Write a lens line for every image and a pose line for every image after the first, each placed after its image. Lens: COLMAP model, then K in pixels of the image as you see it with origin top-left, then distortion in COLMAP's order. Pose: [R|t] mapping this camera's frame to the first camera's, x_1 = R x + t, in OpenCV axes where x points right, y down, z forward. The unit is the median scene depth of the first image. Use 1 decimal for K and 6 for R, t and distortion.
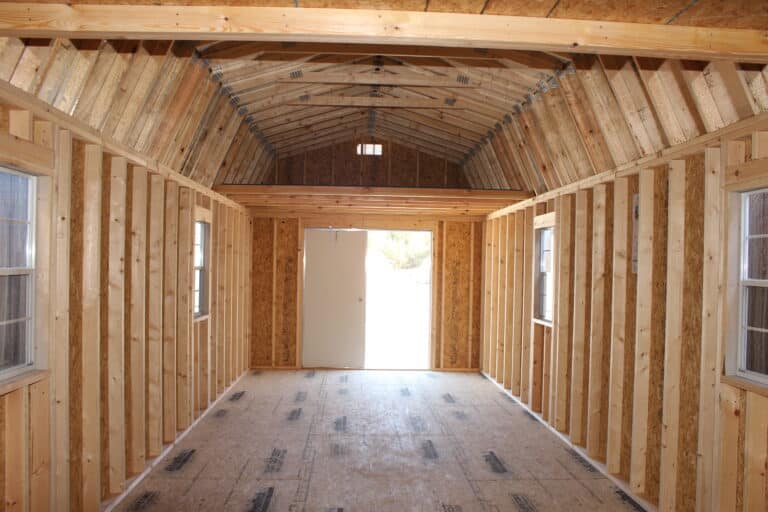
lens RADIAL K [[650.5, 0, 384.2], [0, 650.5, 268.1], [0, 0, 1]] dist [-0.155330, 0.148598]
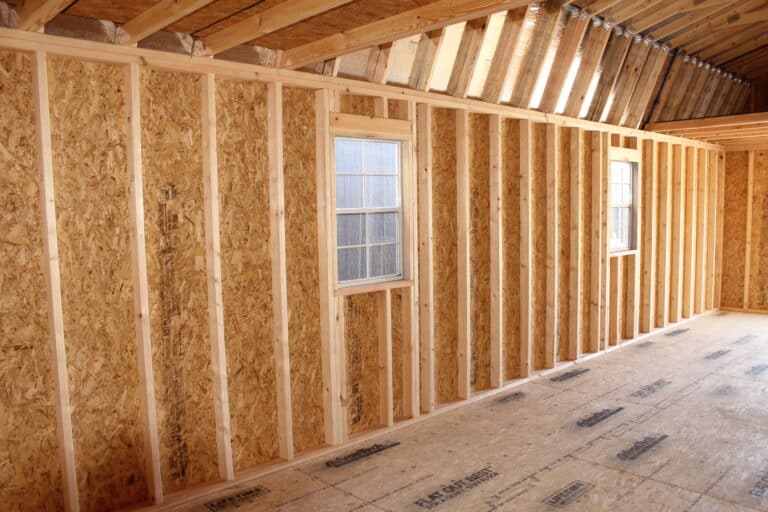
lens RADIAL K [[650.5, 0, 384.2], [0, 650.5, 268.1], [0, 0, 1]] dist [-0.155330, 0.148598]
pose [[0.656200, 0.041930, -0.753421, 0.238245], [0.026004, 0.996605, 0.078113, 0.009650], [0.754139, -0.070849, 0.652882, 0.007729]]
